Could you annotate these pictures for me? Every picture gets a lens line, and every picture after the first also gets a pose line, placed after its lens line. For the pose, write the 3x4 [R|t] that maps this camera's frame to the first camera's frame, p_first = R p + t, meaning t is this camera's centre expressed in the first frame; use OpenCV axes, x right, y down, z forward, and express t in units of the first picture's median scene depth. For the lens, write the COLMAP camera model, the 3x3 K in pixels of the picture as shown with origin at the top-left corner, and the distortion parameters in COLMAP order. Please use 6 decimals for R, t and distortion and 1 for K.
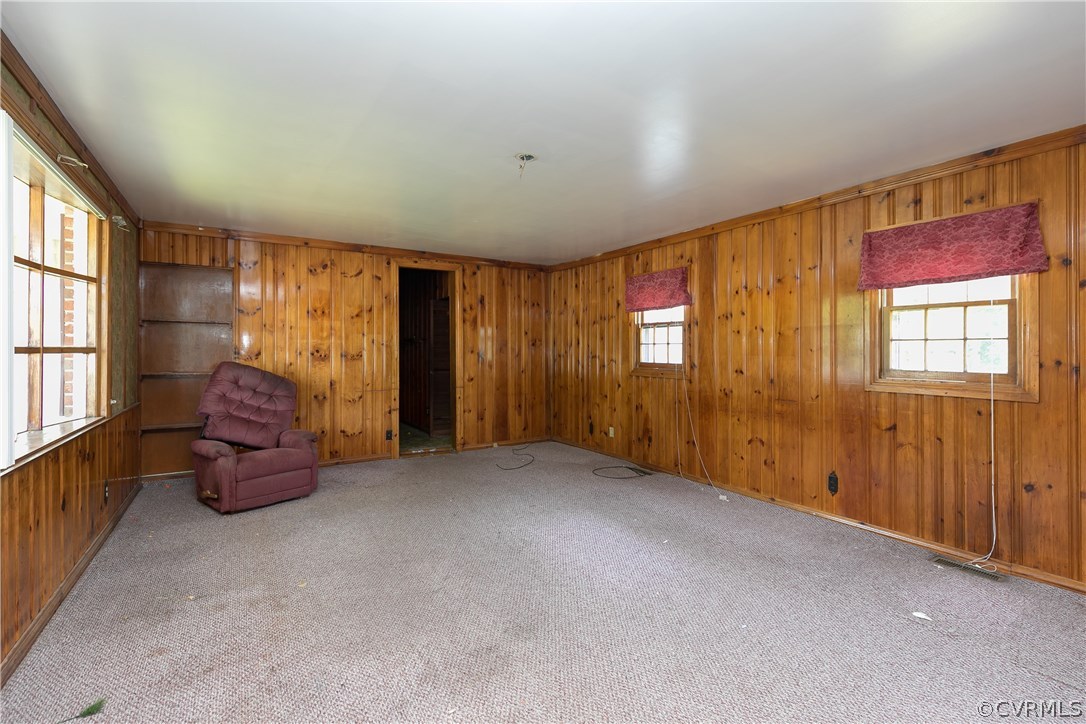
lens RADIAL K [[490.4, 0, 548.6], [0, 490.4, 351.2], [0, 0, 1]] dist [0.004729, 0.000153]
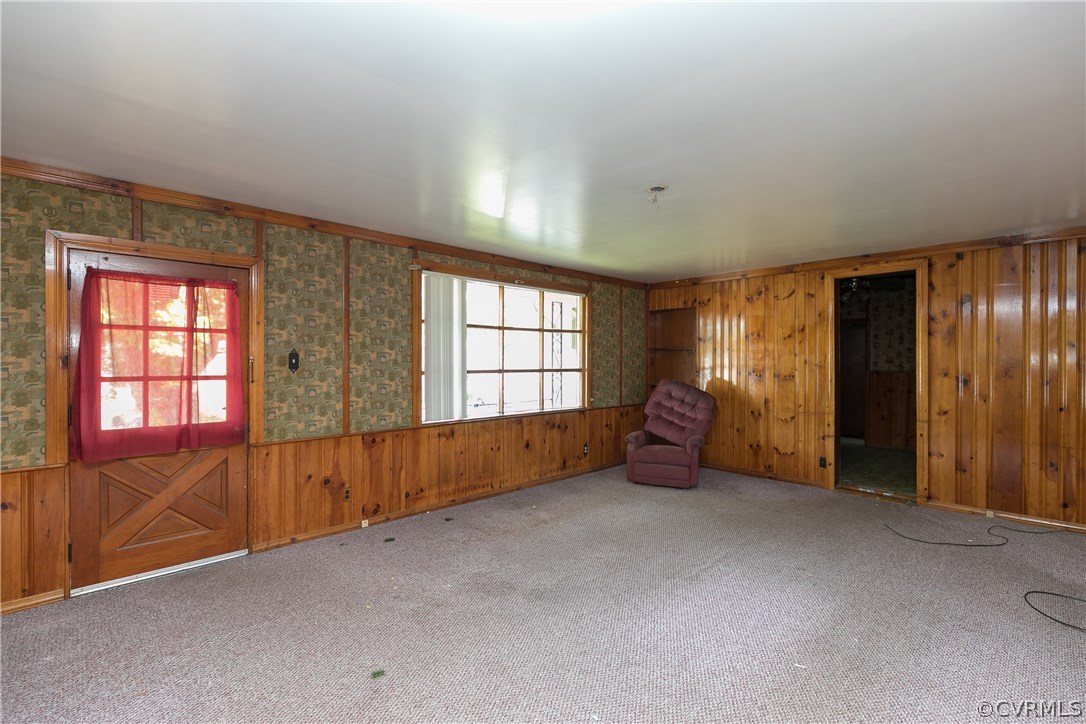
lens RADIAL K [[490.4, 0, 548.9], [0, 490.4, 365.1], [0, 0, 1]] dist [0.004729, 0.000153]
pose [[0.205870, 0.006264, -0.978559, 0.494052], [-0.002142, 0.999980, 0.005950, -0.018685], [0.978577, 0.000871, 0.205879, 0.310569]]
